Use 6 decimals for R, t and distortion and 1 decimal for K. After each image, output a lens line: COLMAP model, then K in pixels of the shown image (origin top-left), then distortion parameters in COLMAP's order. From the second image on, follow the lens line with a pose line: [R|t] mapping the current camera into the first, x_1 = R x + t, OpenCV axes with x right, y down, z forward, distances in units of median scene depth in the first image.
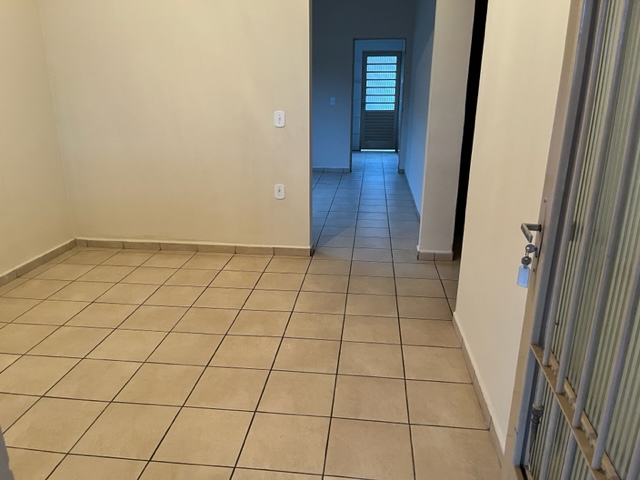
lens RADIAL K [[487.6, 0, 320.8], [0, 487.6, 241.2], [0, 0, 1]] dist [0.025377, -0.032500]
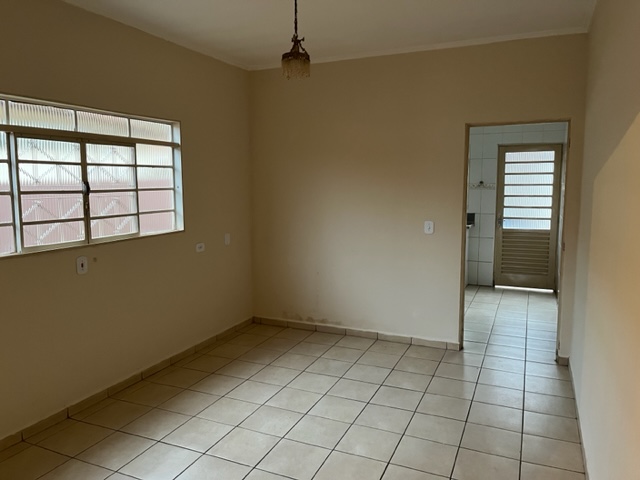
lens RADIAL K [[487.6, 0, 317.8], [0, 487.6, 235.6], [0, 0, 1]] dist [0.025377, -0.032500]
pose [[0.953145, 0.027847, -0.301229, 0.053802], [-0.086580, 0.979212, -0.183434, -0.118455], [0.289859, 0.200920, 0.935742, 0.316000]]
